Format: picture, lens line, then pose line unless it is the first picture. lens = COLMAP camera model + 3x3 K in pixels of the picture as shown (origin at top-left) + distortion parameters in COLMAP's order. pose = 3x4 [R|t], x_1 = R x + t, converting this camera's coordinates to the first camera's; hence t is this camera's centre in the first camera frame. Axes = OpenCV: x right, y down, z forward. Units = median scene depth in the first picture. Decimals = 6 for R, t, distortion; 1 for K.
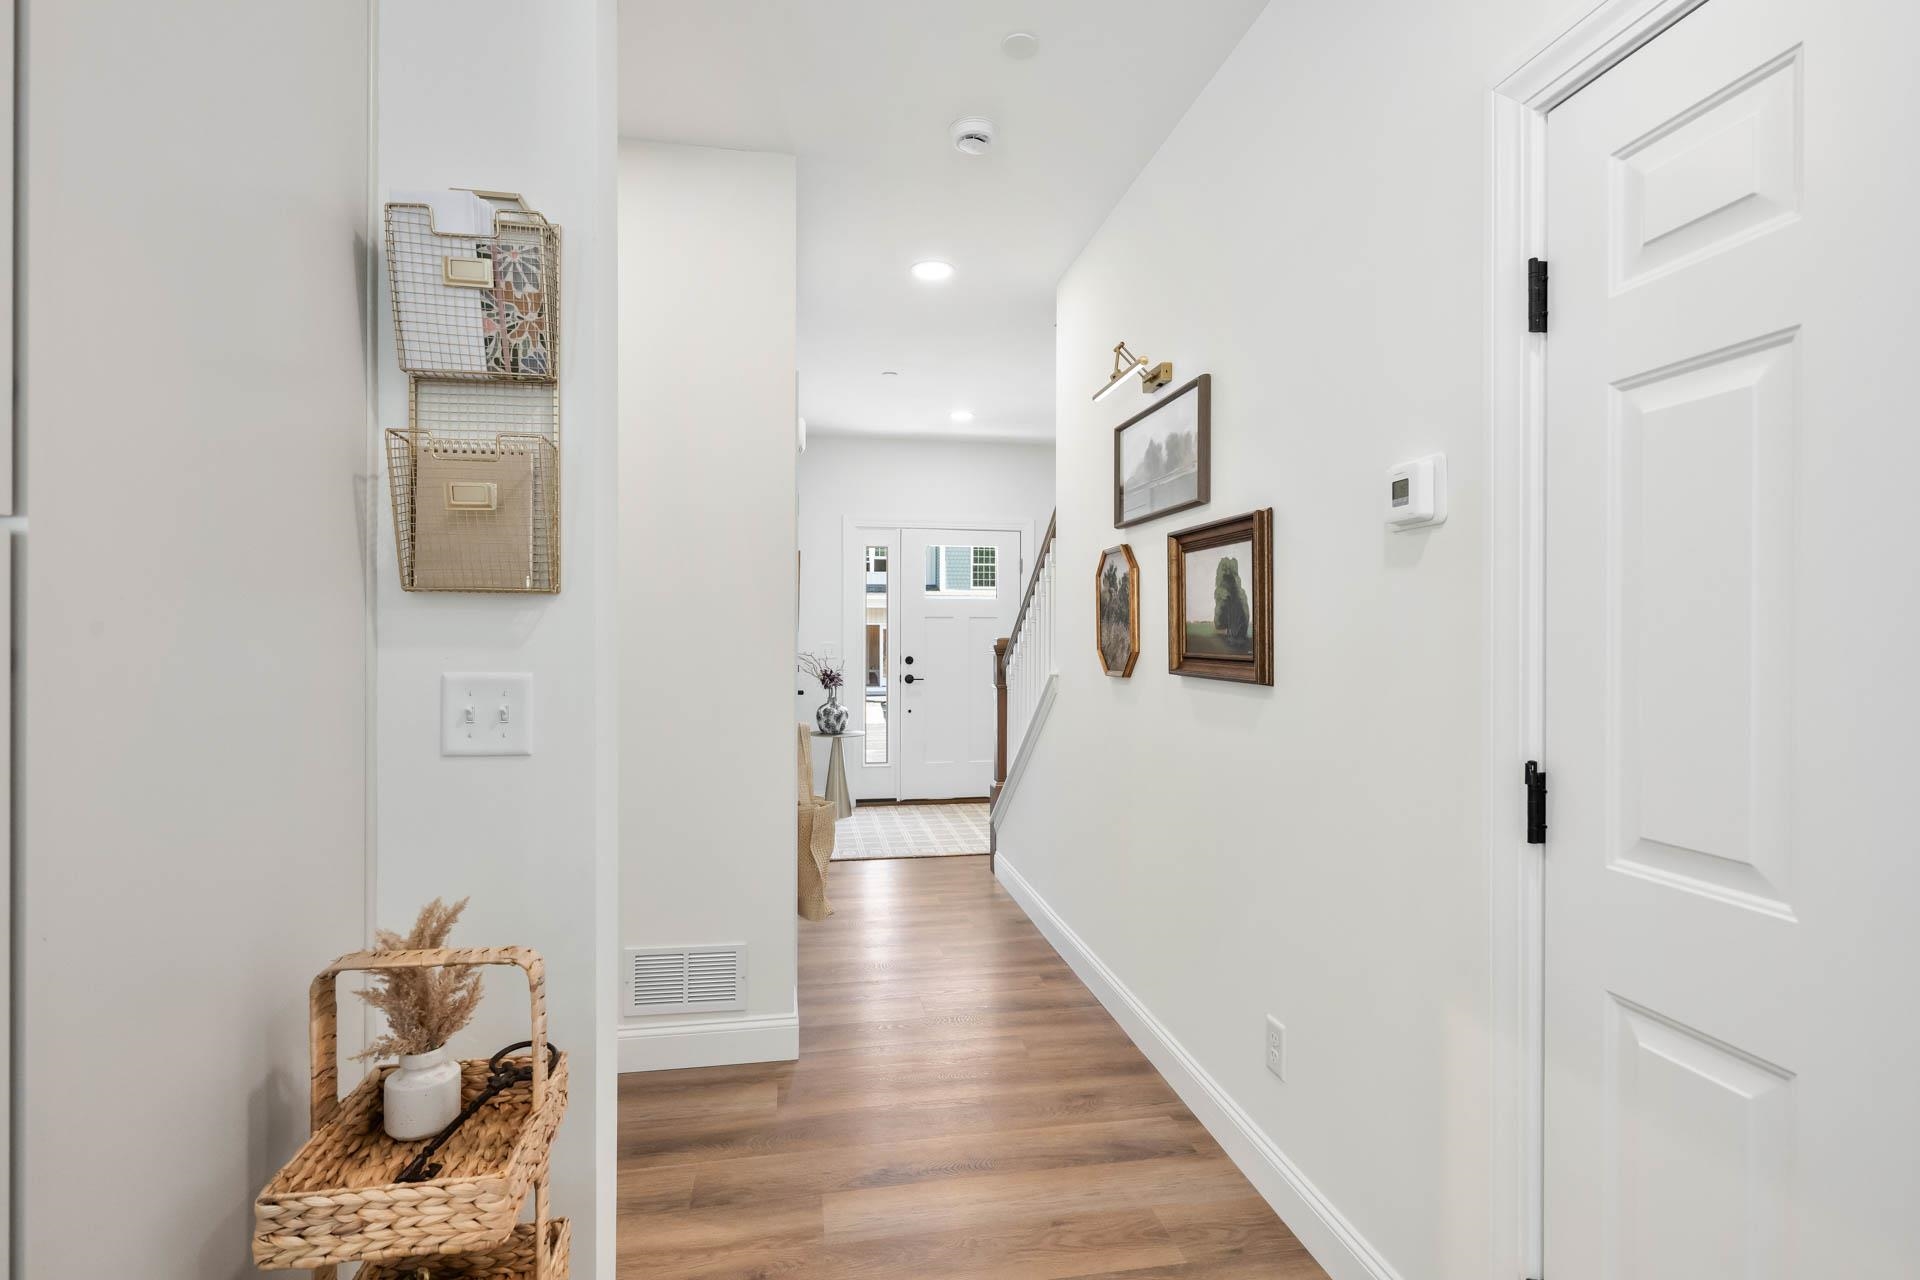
lens RADIAL K [[926.4, 0, 960.0], [0, 926.4, 640.0], [0, 0, 1]] dist [-0.000505, -0.000078]
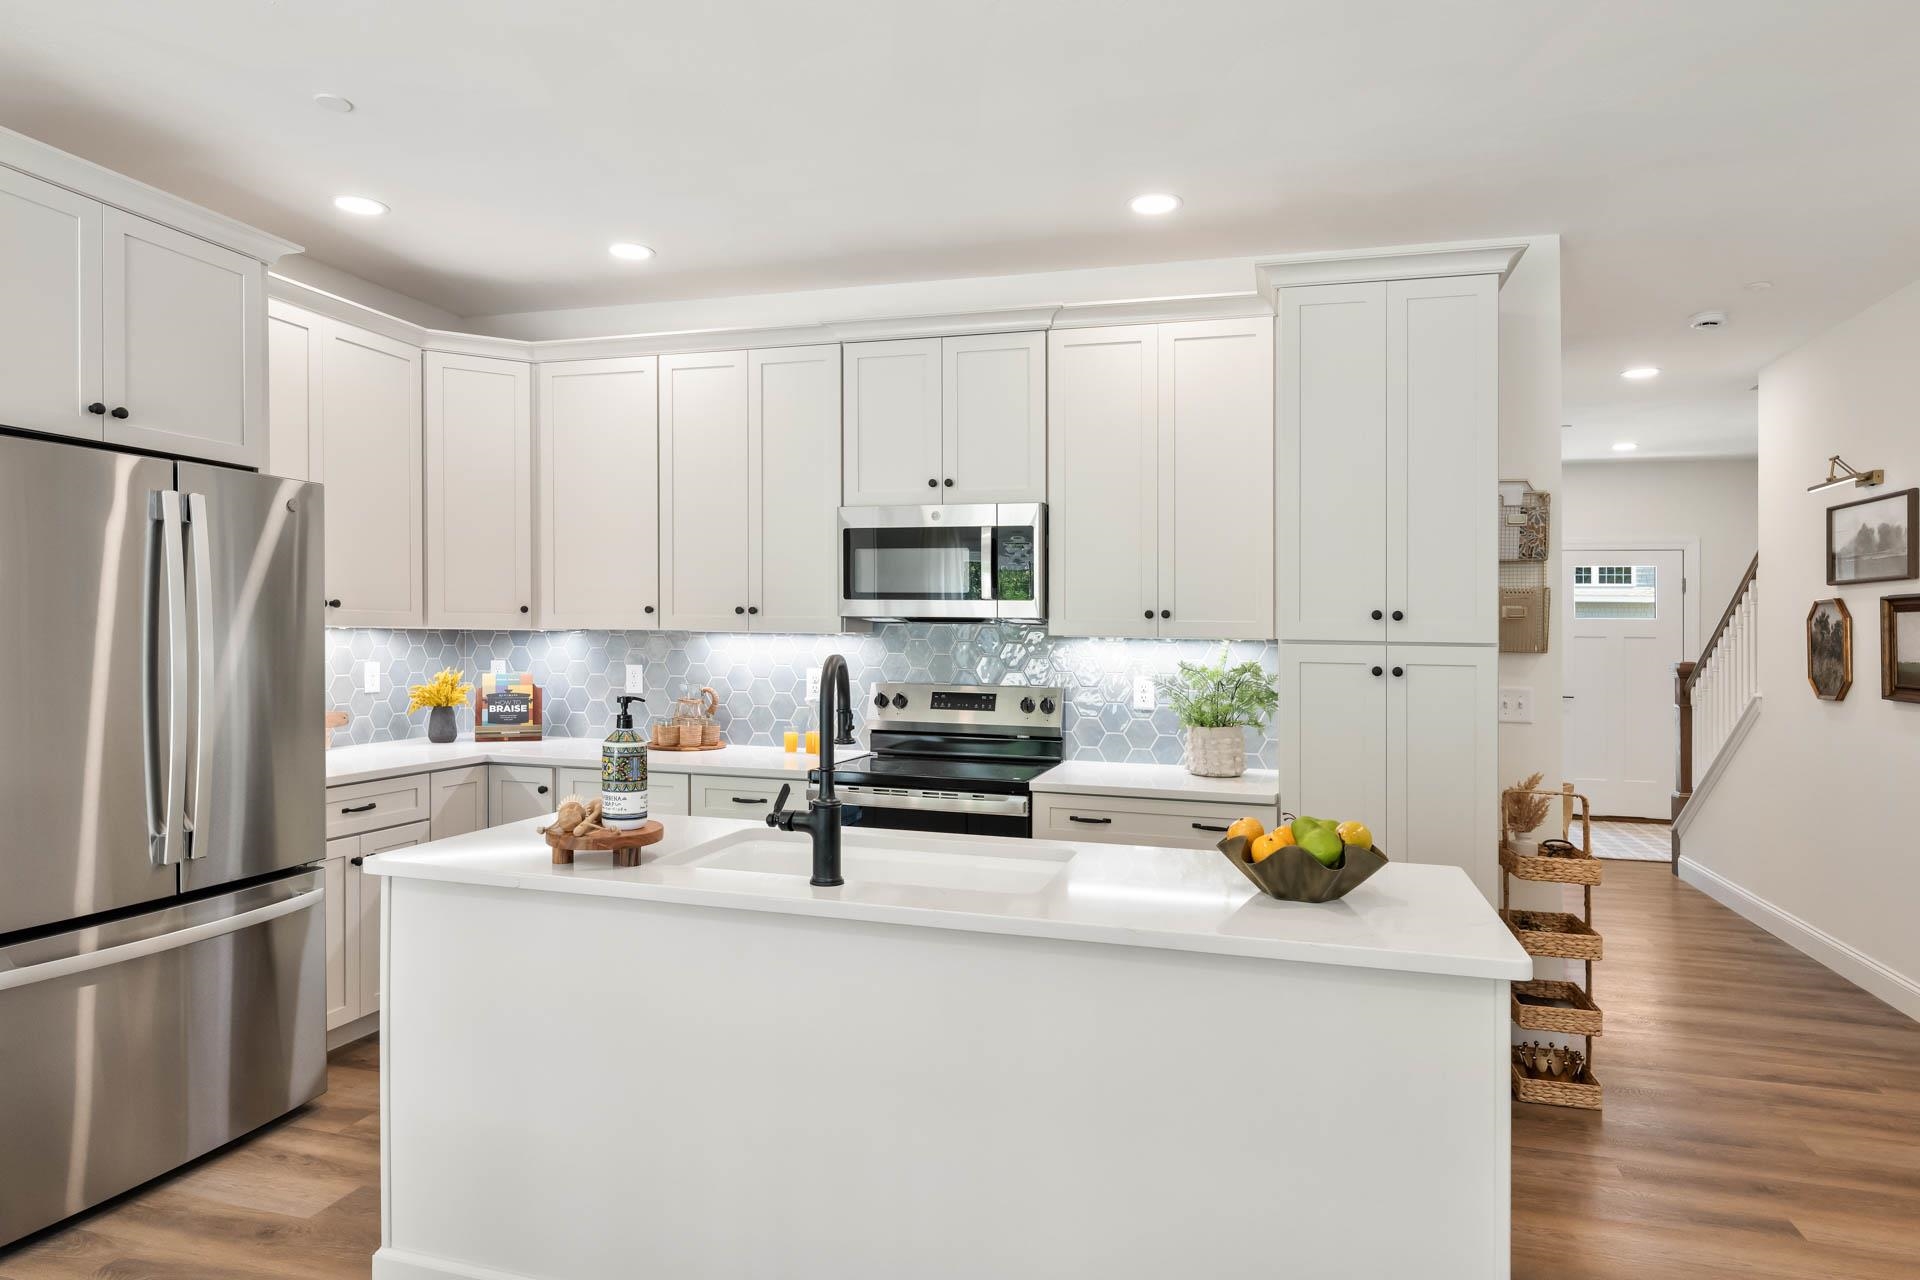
lens RADIAL K [[1118.2, 0, 955.6], [0, 1118.2, 614.7], [0, 0, 1]] dist [0.000024, 0.002072]
pose [[0.895676, 0.003171, -0.444696, -0.255158], [-0.014185, 0.999669, -0.021443, -0.031887], [0.444481, 0.025514, 0.895425, -1.051126]]
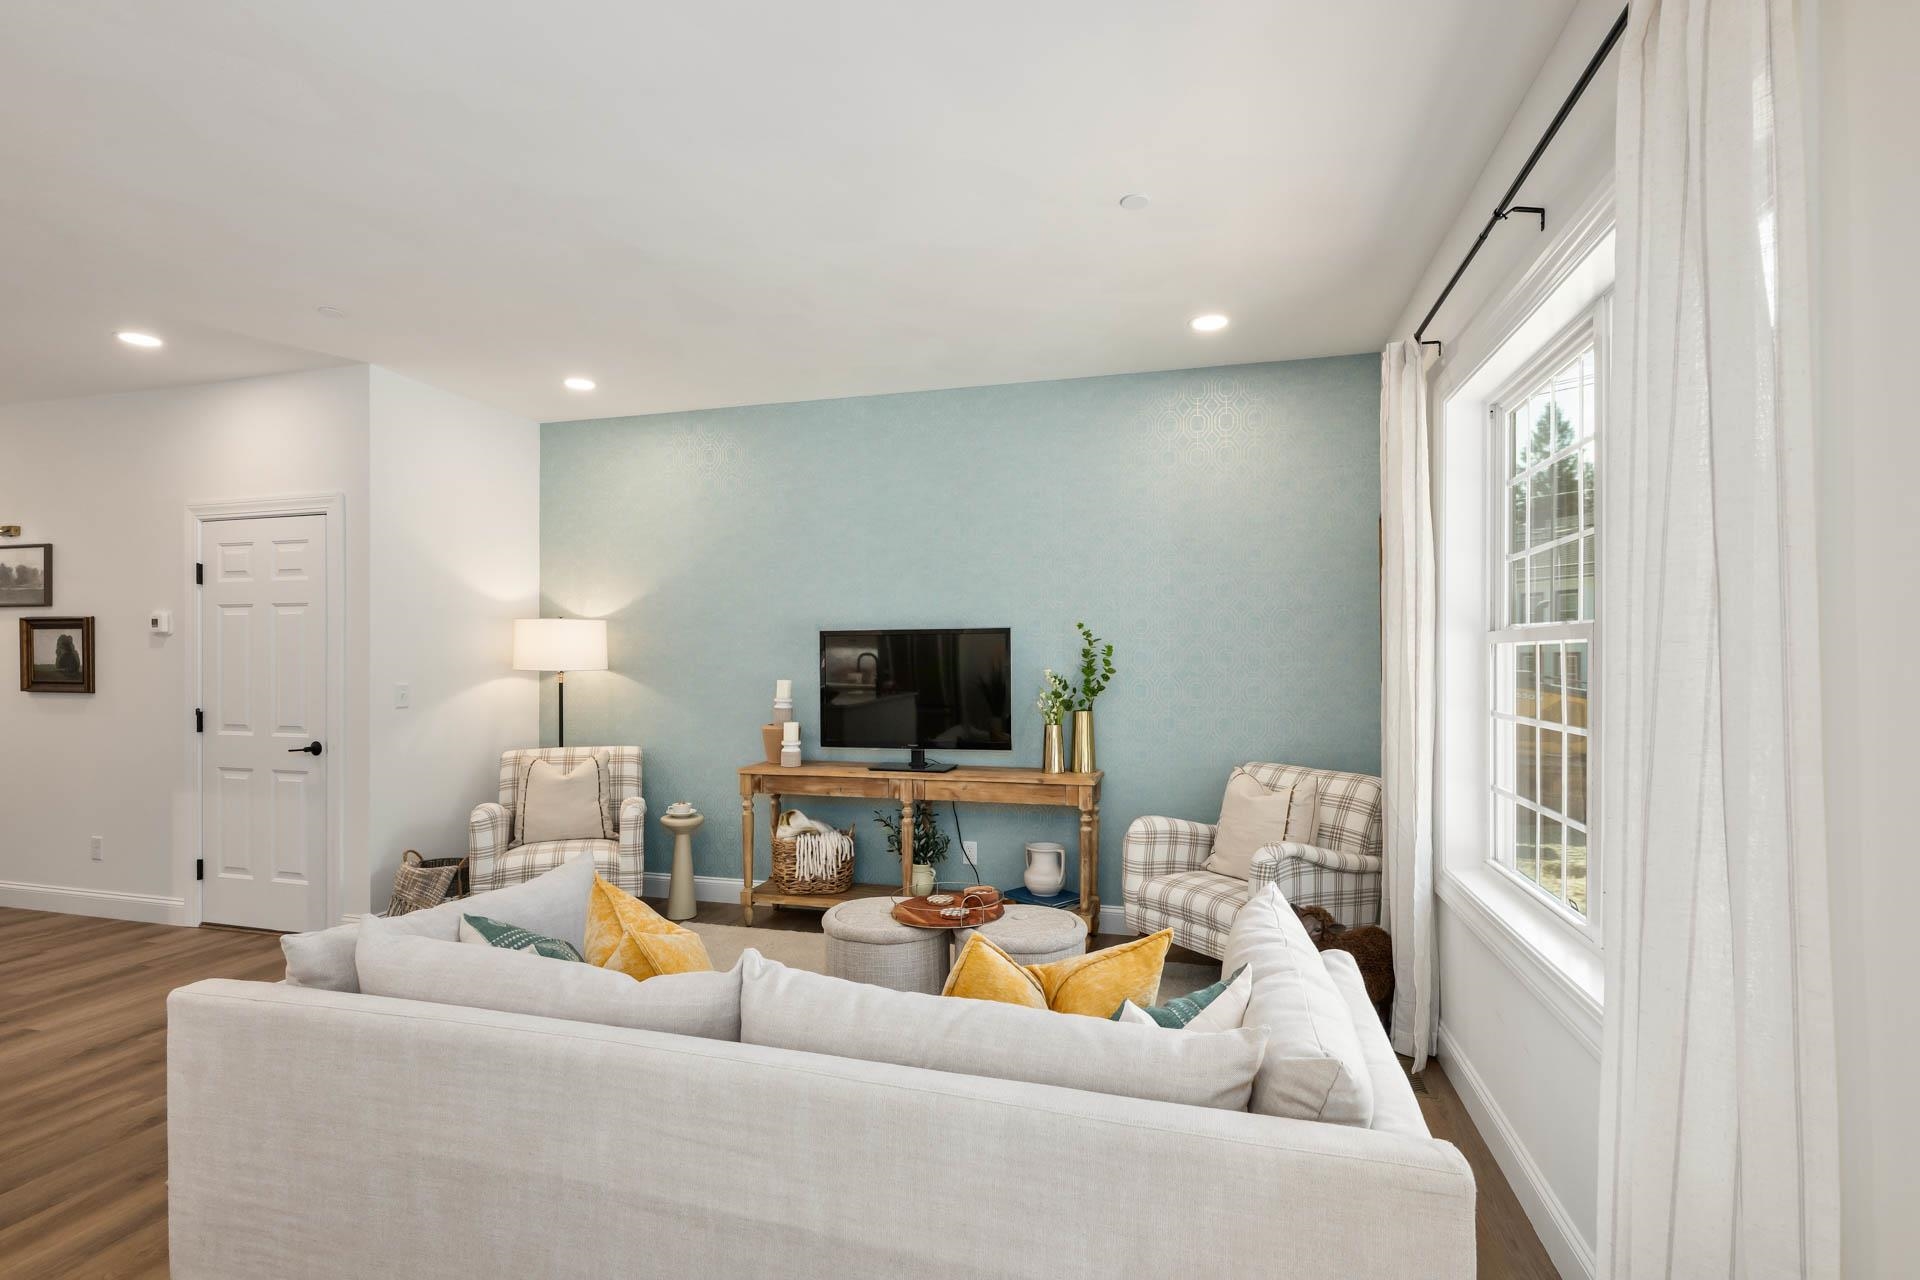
lens RADIAL K [[901.4, 0, 958.1], [0, 901.4, 660.1], [0, 0, 1]] dist [-0.001825, -0.000305]
pose [[0.436714, -0.002054, 0.899598, -0.574086], [0.004670, 0.999989, 0.000016, -0.017842], [-0.899588, 0.004195, 0.436719, -1.487716]]
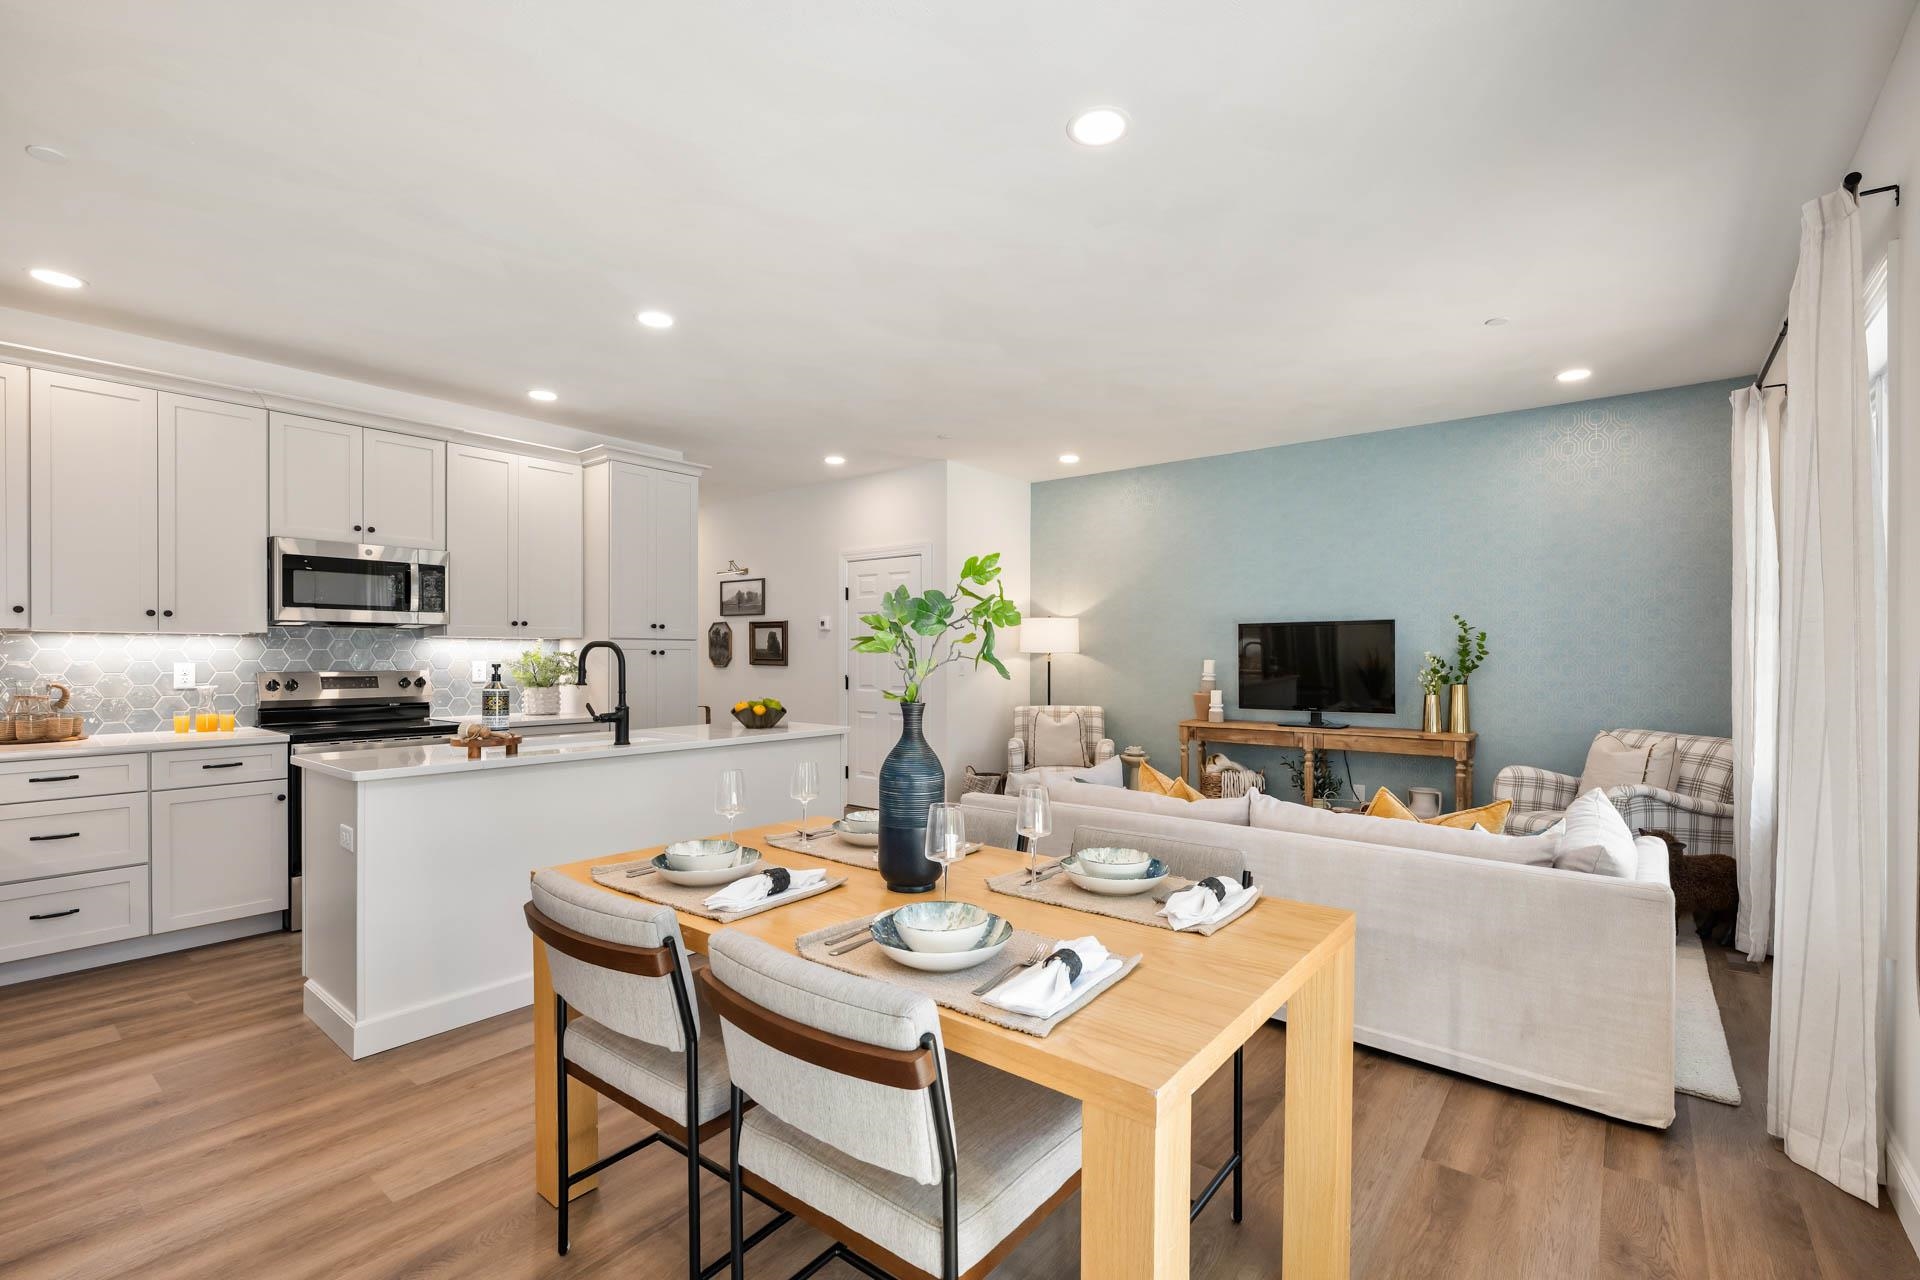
lens RADIAL K [[841.0, 0, 966.0], [0, 841.0, 654.0], [0, 0, 1]] dist [-0.001078, -0.000213]
pose [[0.753984, -0.001633, 0.656891, -1.105971], [0.002642, 0.999996, -0.000546, 0.002884], [-0.656888, 0.002147, 0.753986, -1.682249]]
